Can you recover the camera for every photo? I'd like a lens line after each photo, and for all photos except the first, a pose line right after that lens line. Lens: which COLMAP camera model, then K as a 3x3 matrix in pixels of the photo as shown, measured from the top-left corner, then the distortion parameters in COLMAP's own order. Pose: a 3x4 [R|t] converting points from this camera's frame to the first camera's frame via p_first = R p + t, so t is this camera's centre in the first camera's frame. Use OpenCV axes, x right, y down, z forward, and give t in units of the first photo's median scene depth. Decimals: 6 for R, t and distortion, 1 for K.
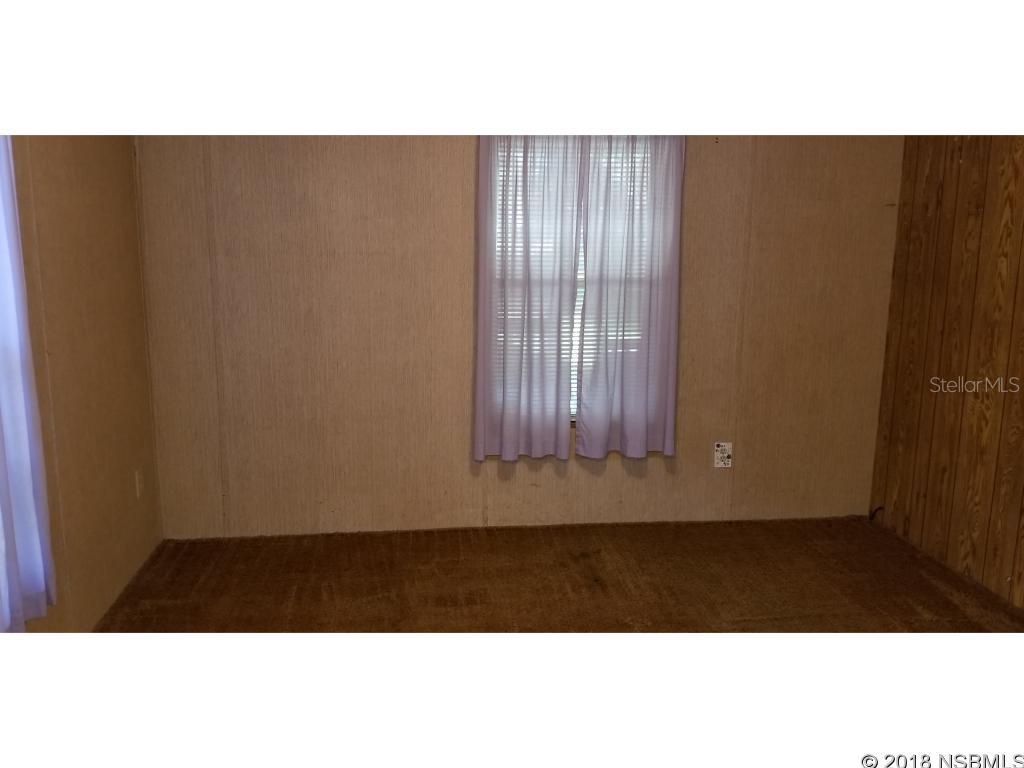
lens RADIAL K [[799.5, 0, 503.3], [0, 799.5, 378.1], [0, 0, 1]] dist [0.113640, -0.209067]
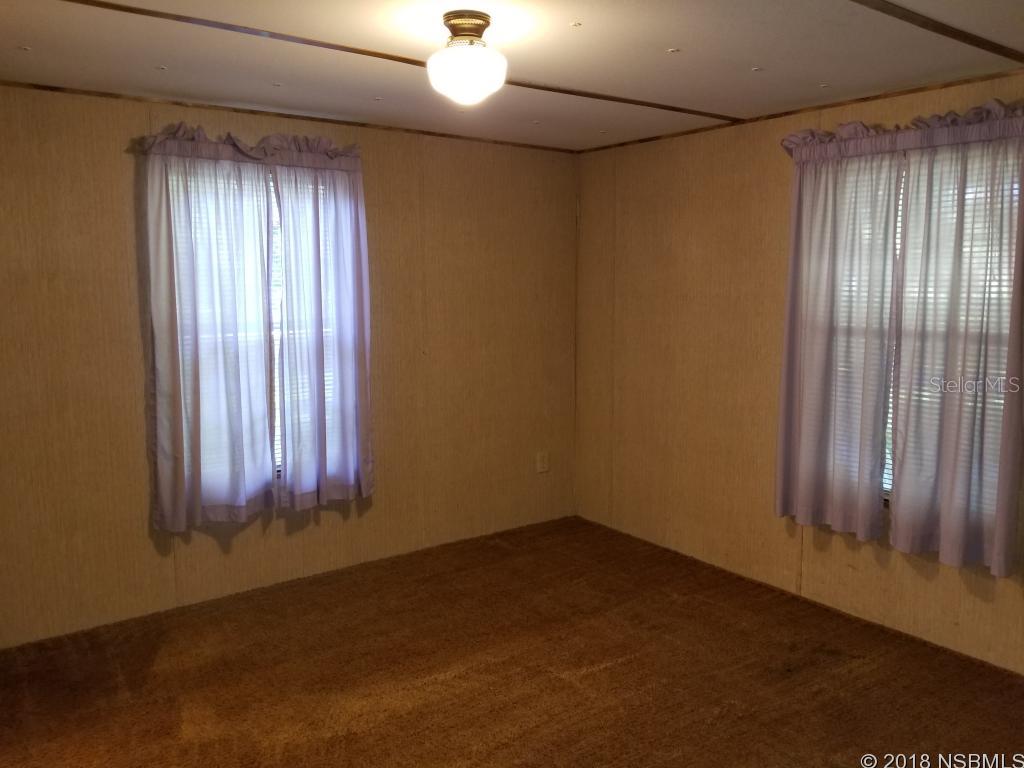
lens RADIAL K [[799.5, 0, 503.3], [0, 799.5, 378.1], [0, 0, 1]] dist [0.113640, -0.209067]
pose [[0.500286, 0.101525, -0.859887, 0.594624], [-0.157058, 0.987268, 0.025187, -0.029948], [0.851497, 0.122452, 0.509862, 0.219505]]
